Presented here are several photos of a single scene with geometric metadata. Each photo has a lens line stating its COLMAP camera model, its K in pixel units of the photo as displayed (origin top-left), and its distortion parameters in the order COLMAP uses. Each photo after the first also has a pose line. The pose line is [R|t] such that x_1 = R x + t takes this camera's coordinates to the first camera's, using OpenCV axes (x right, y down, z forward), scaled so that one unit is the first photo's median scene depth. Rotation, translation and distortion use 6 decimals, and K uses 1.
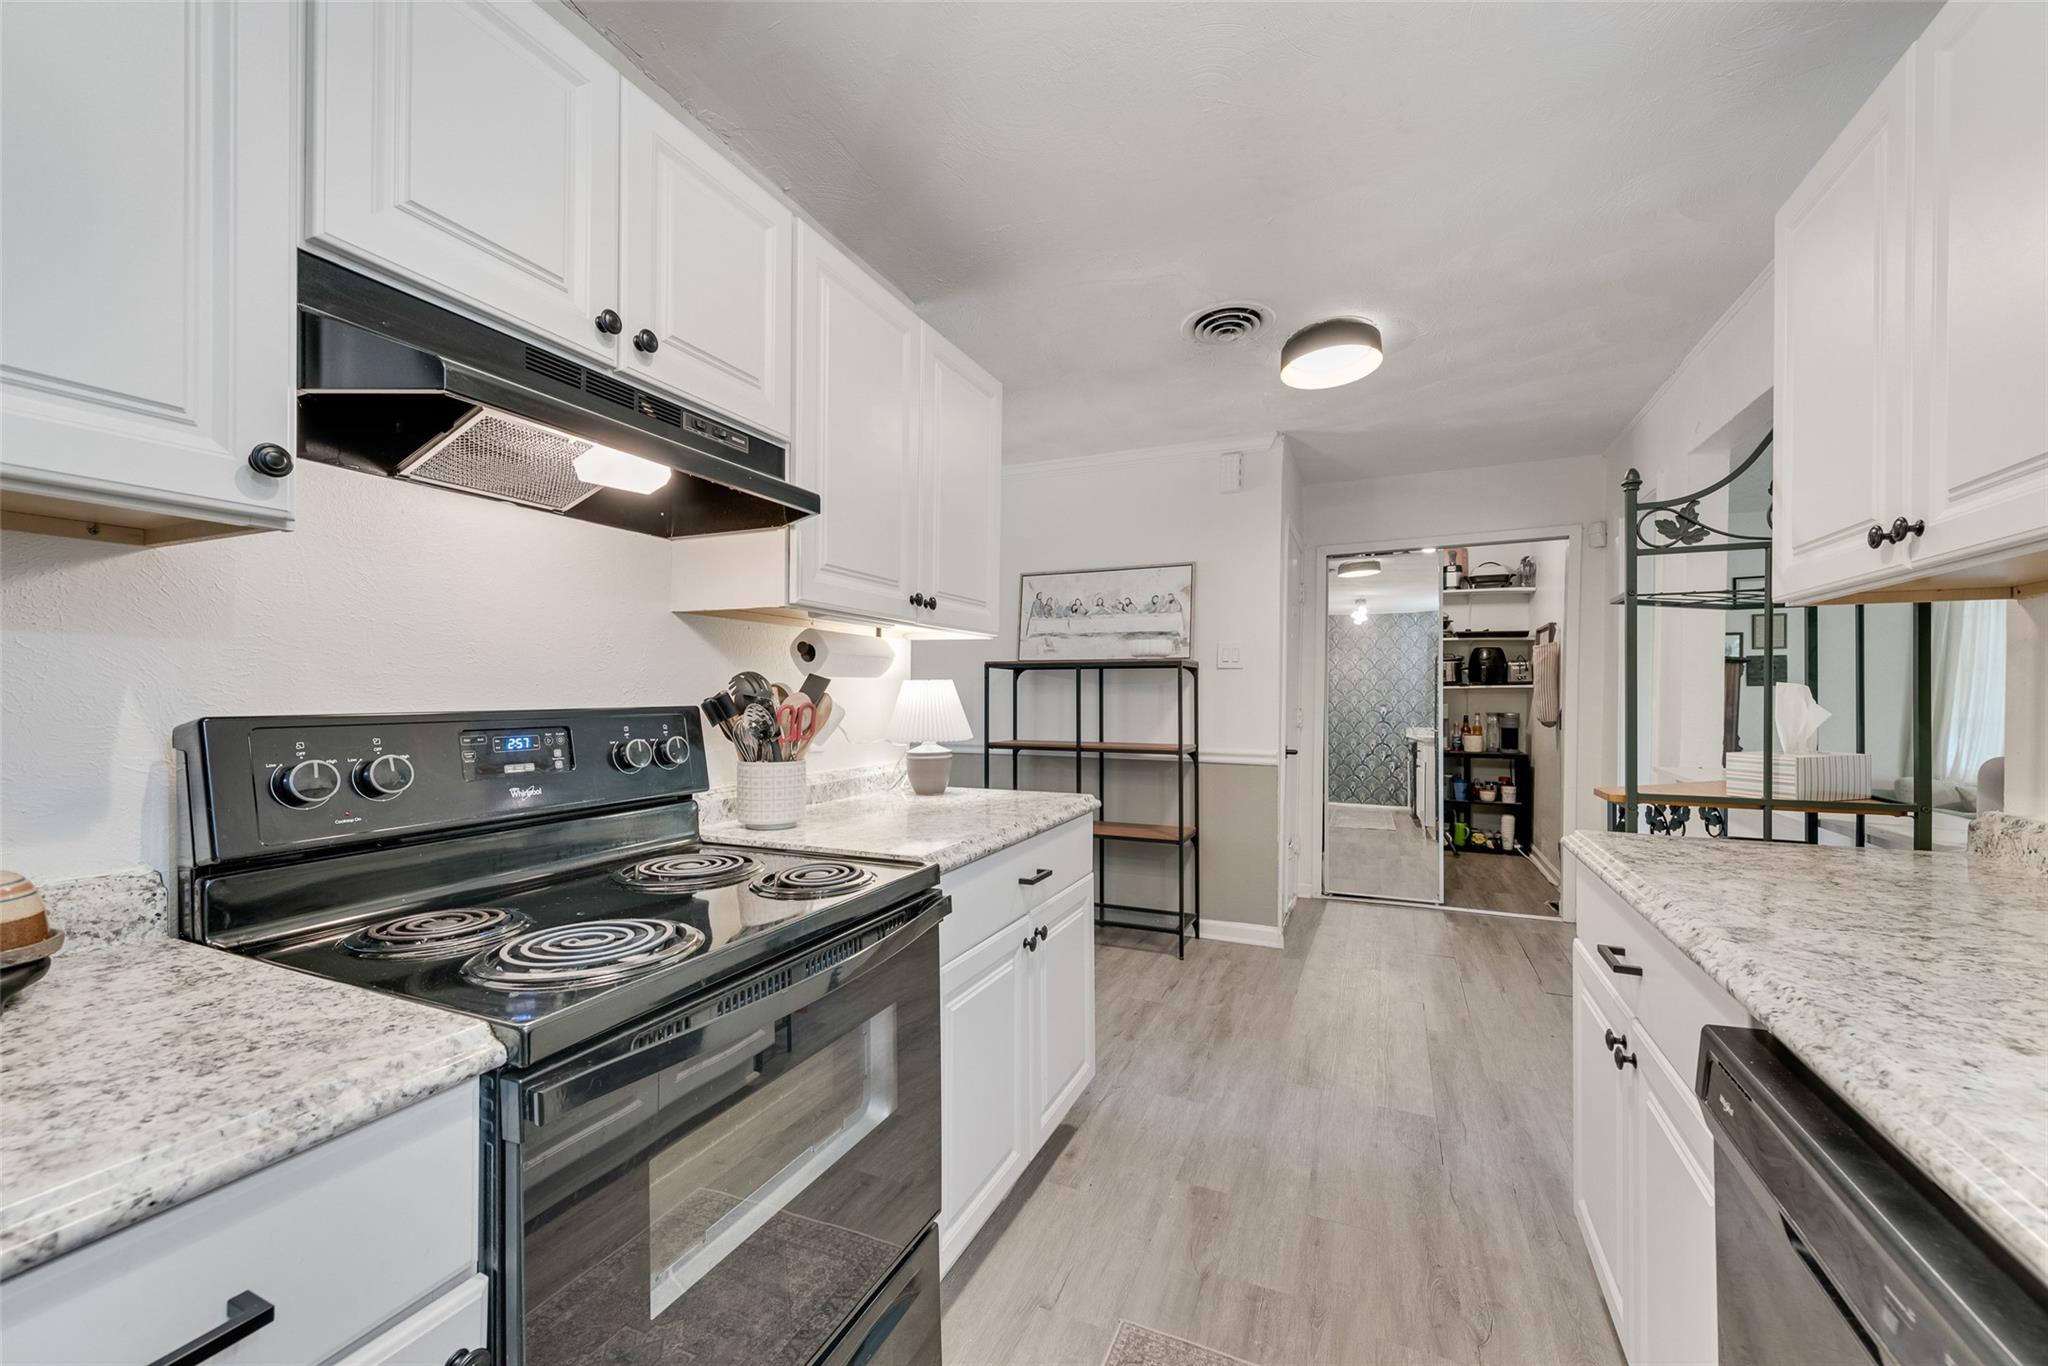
lens RADIAL K [[817.0, 0, 1038.7], [0, 817.0, 690.9], [0, 0, 1]] dist [0.003056, -0.000725]
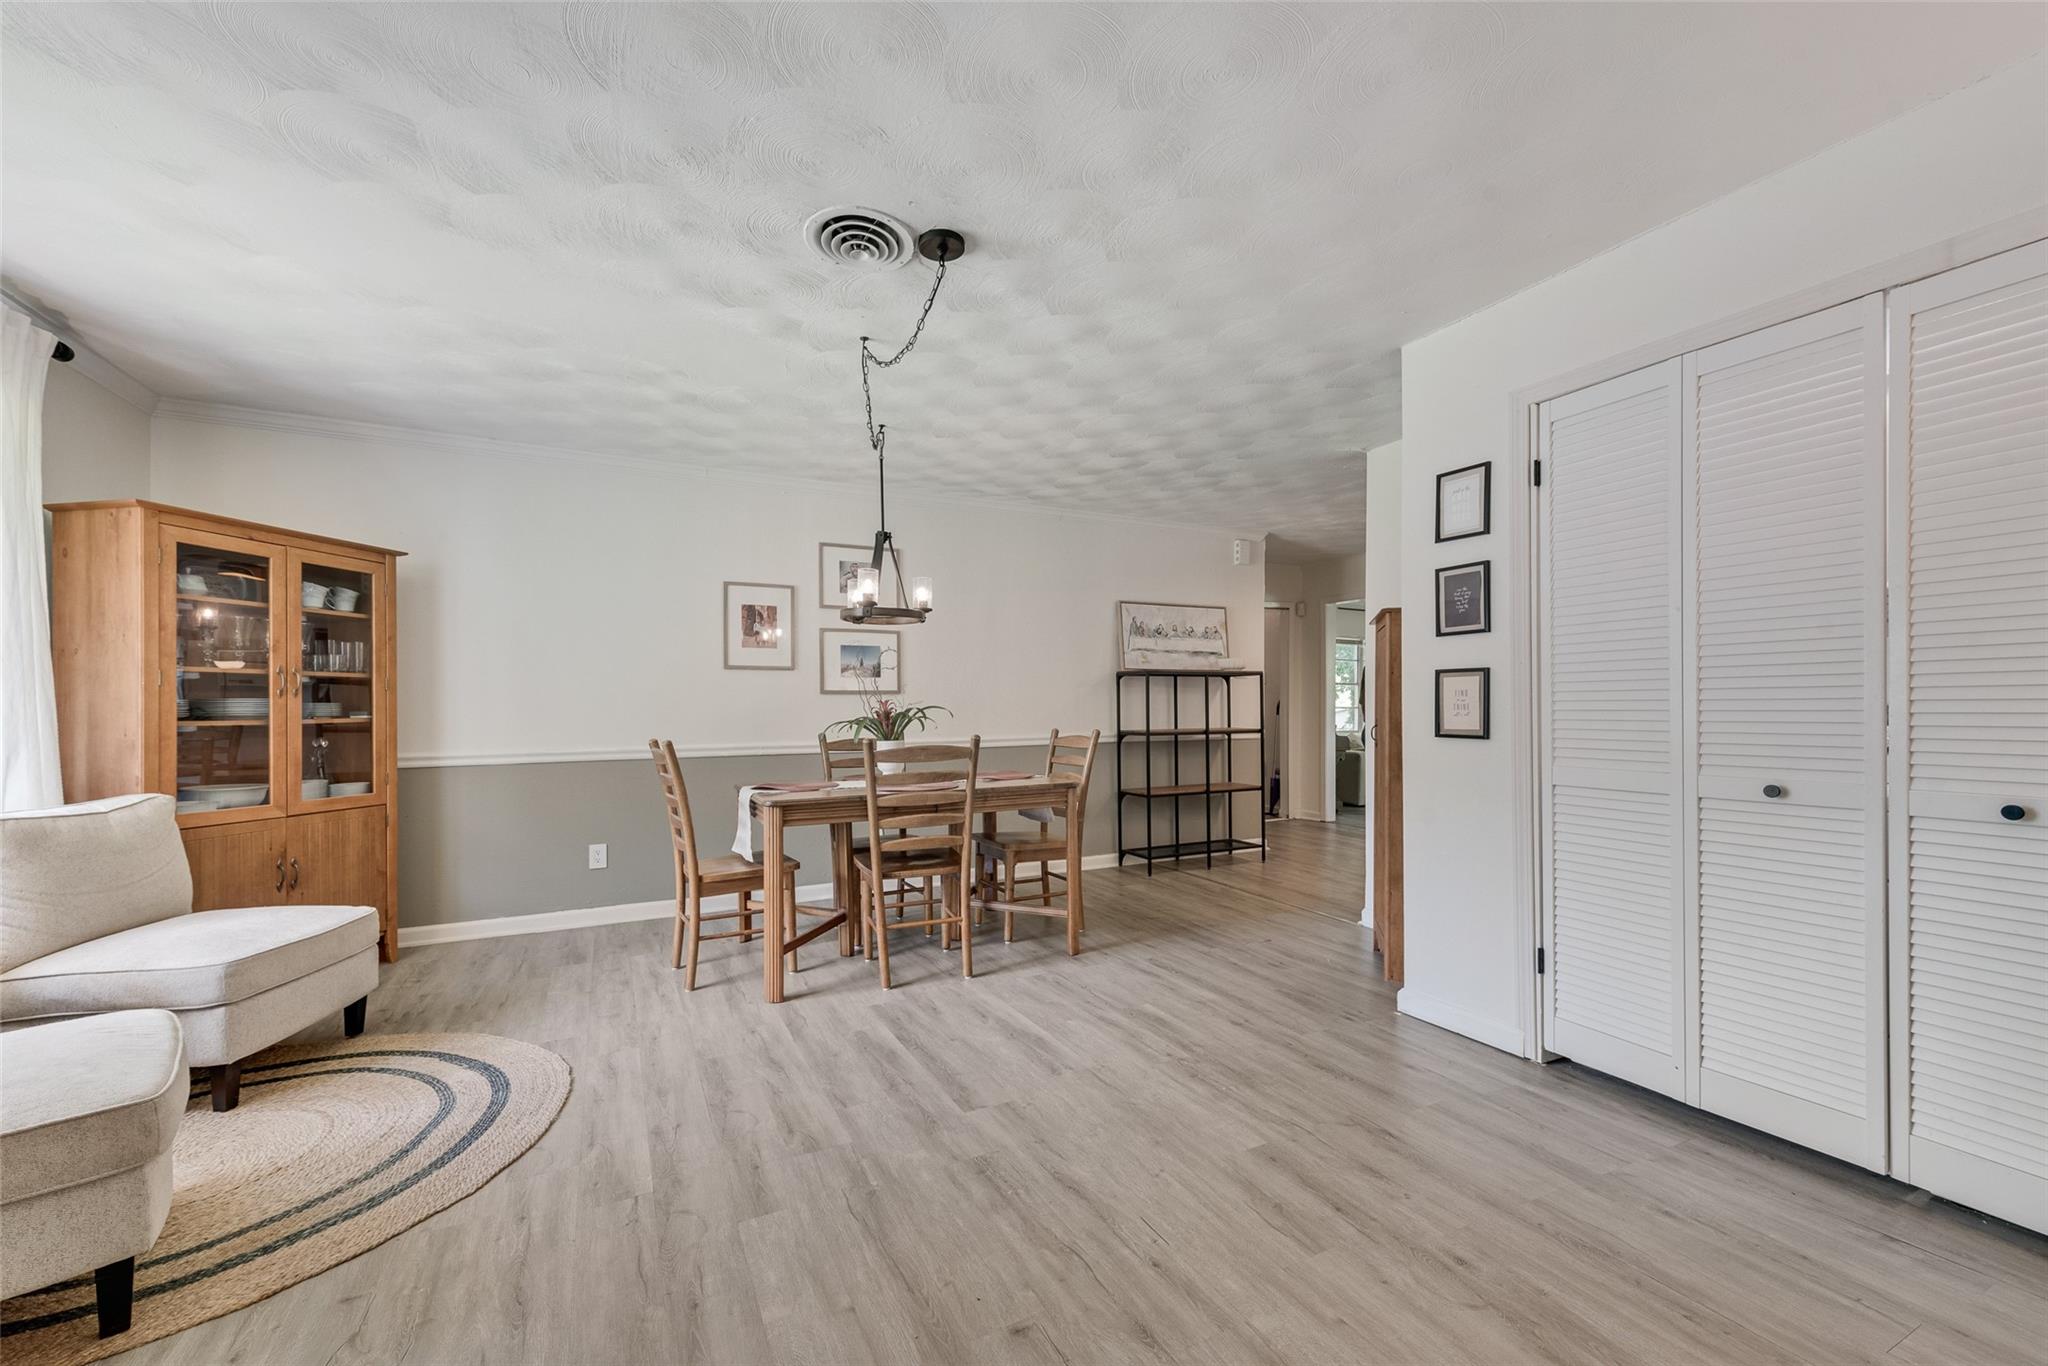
lens RADIAL K [[817.0, 0, 1023.6], [0, 817.0, 694.5], [0, 0, 1]] dist [0.003056, -0.000725]
pose [[0.641678, 0.000383, 0.766974, -1.161777], [-0.001550, 0.999998, 0.000797, 0.003502], [-0.766973, -0.001700, 0.641677, 0.303247]]
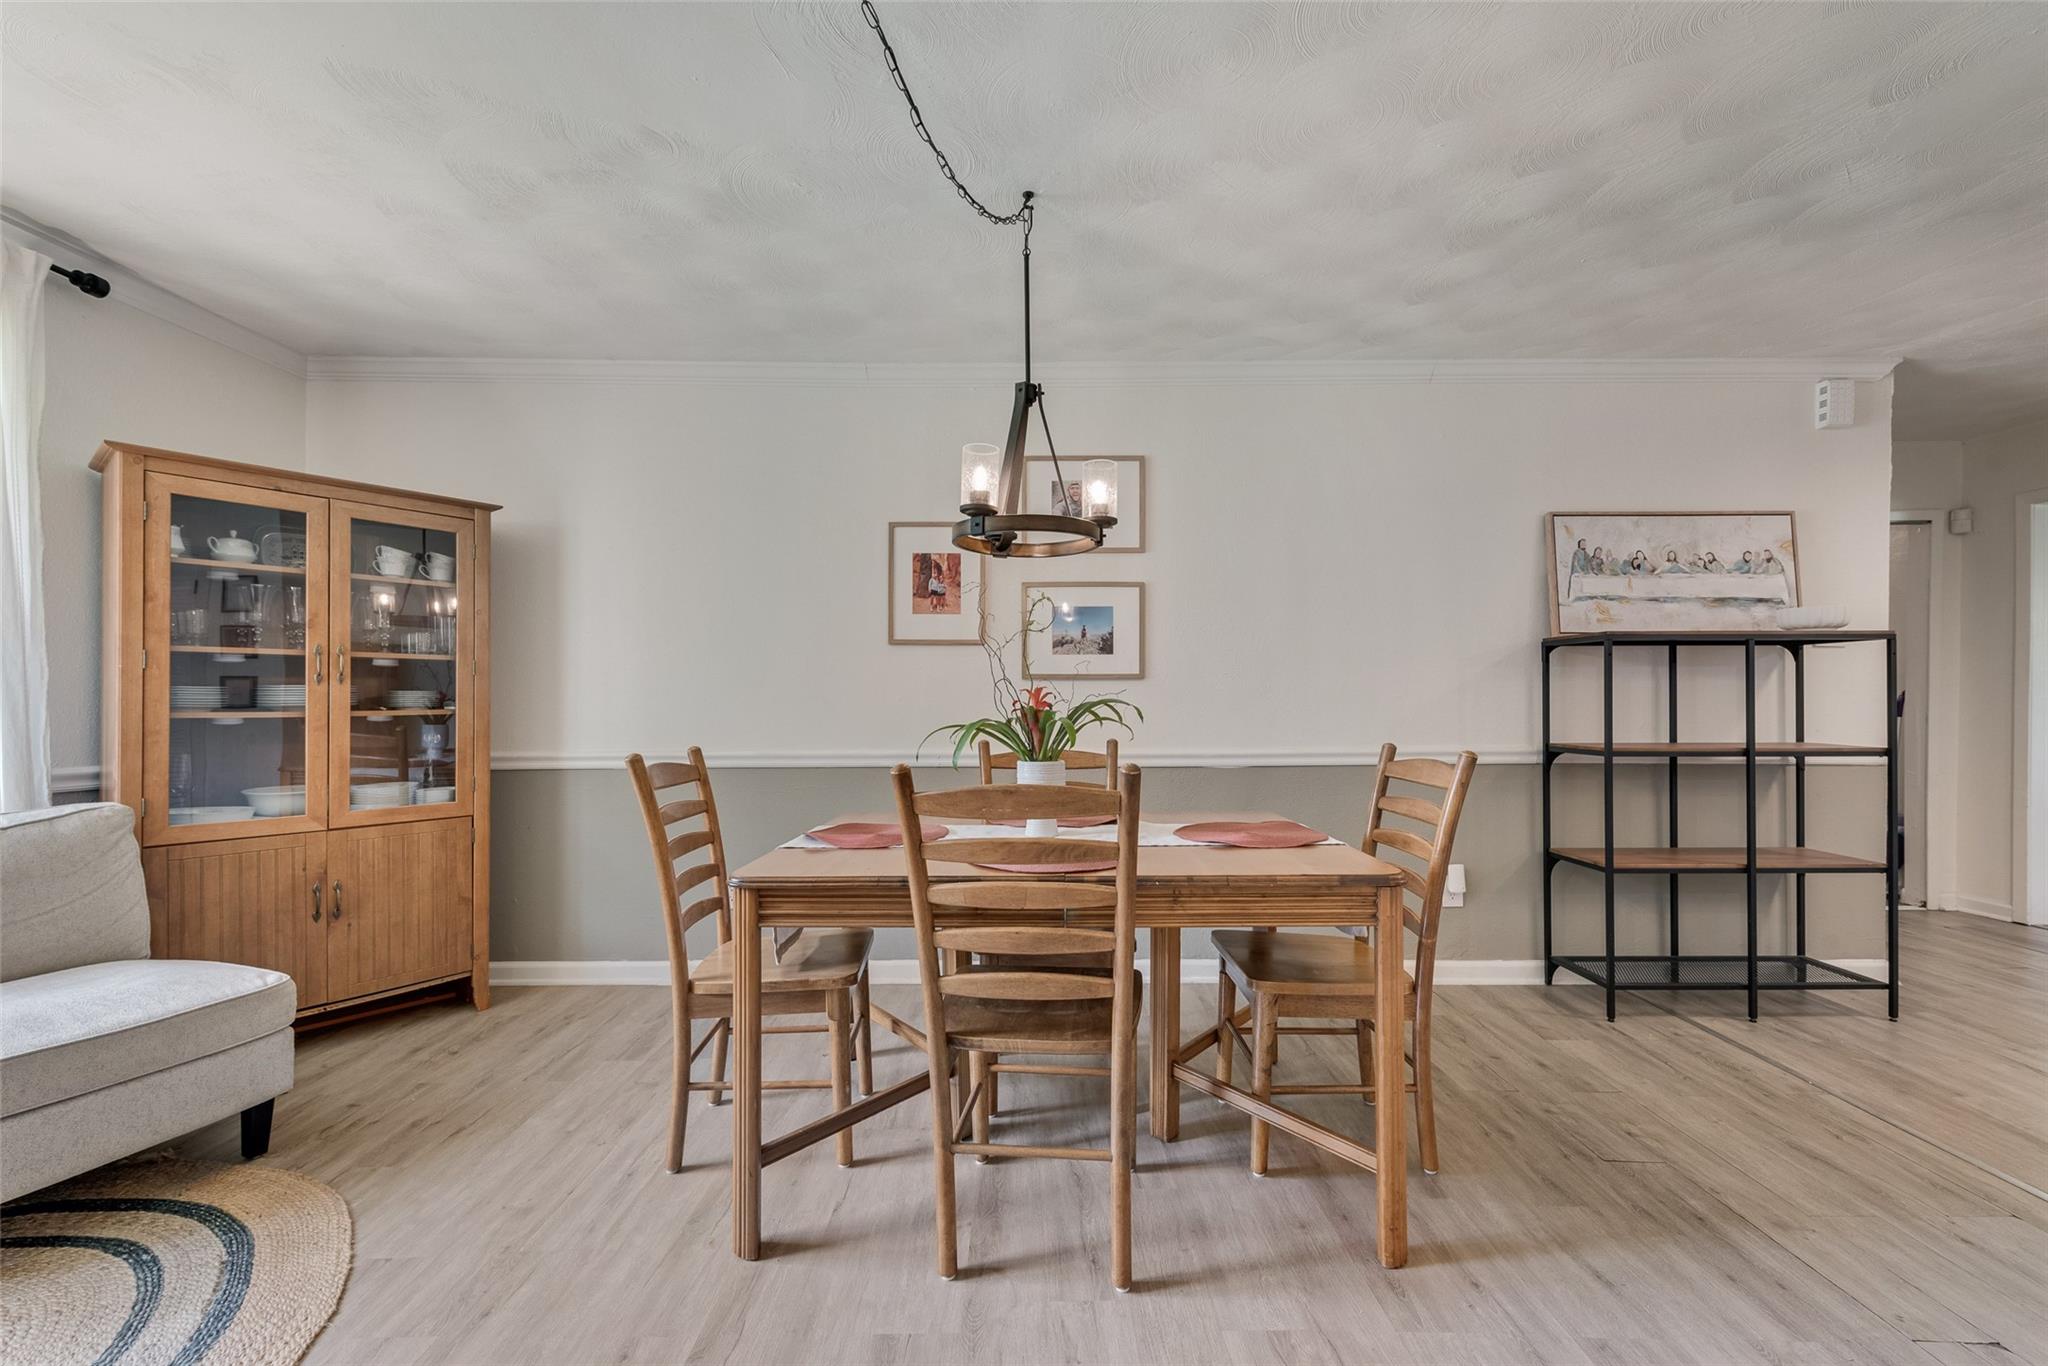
lens RADIAL K [[817.0, 0, 1038.8], [0, 817.0, 697.7], [0, 0, 1]] dist [0.003056, -0.000725]
pose [[0.918287, -0.006344, 0.395865, -0.759388], [0.000506, 0.999890, 0.014851, 0.009632], [-0.395915, -0.013437, 0.918189, 0.538409]]
